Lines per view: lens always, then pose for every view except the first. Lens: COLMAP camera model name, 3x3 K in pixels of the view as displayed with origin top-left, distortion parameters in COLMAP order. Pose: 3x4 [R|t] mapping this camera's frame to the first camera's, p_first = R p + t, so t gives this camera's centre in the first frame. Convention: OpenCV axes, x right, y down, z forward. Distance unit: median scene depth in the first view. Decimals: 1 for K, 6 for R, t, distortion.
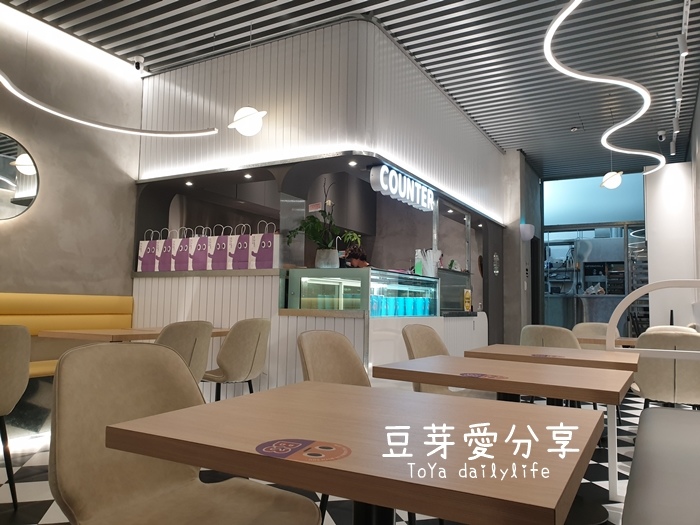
lens RADIAL K [[548.6, 0, 336.0], [0, 548.6, 270.3], [0, 0, 1]] dist [0.049223, -0.029604]
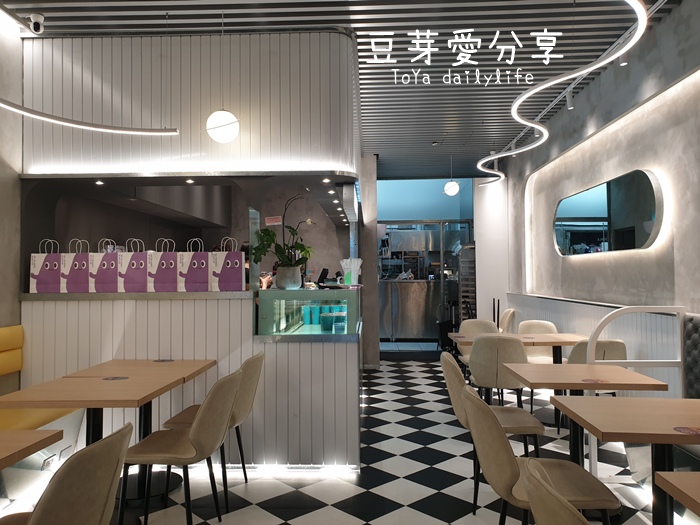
lens RADIAL K [[548.6, 0, 319.0], [0, 548.6, 257.5], [0, 0, 1]] dist [0.049223, -0.029604]
pose [[0.886692, -0.015169, 0.462111, -0.371077], [-0.005264, 0.999066, 0.042894, -0.086433], [-0.462330, -0.040466, 0.885784, 0.126396]]
